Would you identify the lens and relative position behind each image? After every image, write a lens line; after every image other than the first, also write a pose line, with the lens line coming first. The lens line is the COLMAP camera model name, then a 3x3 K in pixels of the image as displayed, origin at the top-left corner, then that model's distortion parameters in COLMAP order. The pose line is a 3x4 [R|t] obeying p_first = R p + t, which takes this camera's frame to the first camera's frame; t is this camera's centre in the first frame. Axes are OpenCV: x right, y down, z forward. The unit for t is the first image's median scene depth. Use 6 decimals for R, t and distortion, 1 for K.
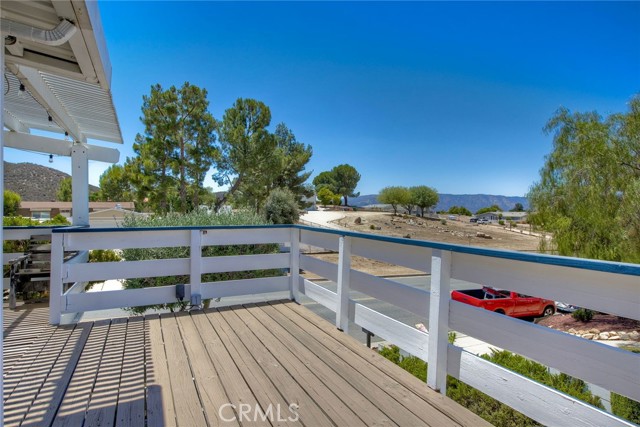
lens RADIAL K [[372.1, 0, 320.0], [0, 372.1, 213.5], [0, 0, 1]] dist [0.001901, 0.000662]
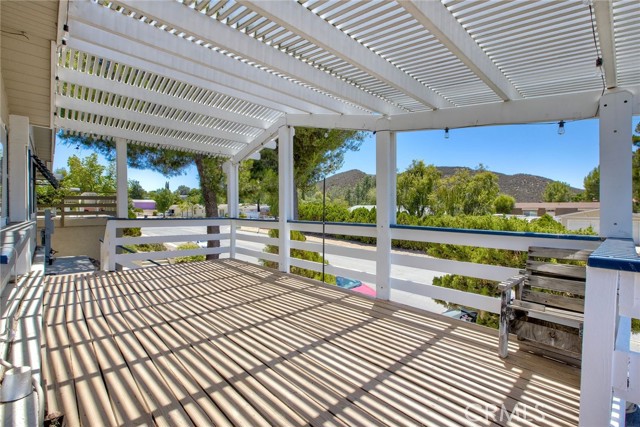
lens RADIAL K [[296.2, 0, 323.0], [0, 296.2, 209.7], [0, 0, 1]] dist [-0.017335, 0.011729]
pose [[0.311661, 0.004070, -0.950185, -0.078034], [-0.012876, 0.999917, 0.000060, -0.000742], [0.950106, 0.012216, 0.311688, 0.096618]]
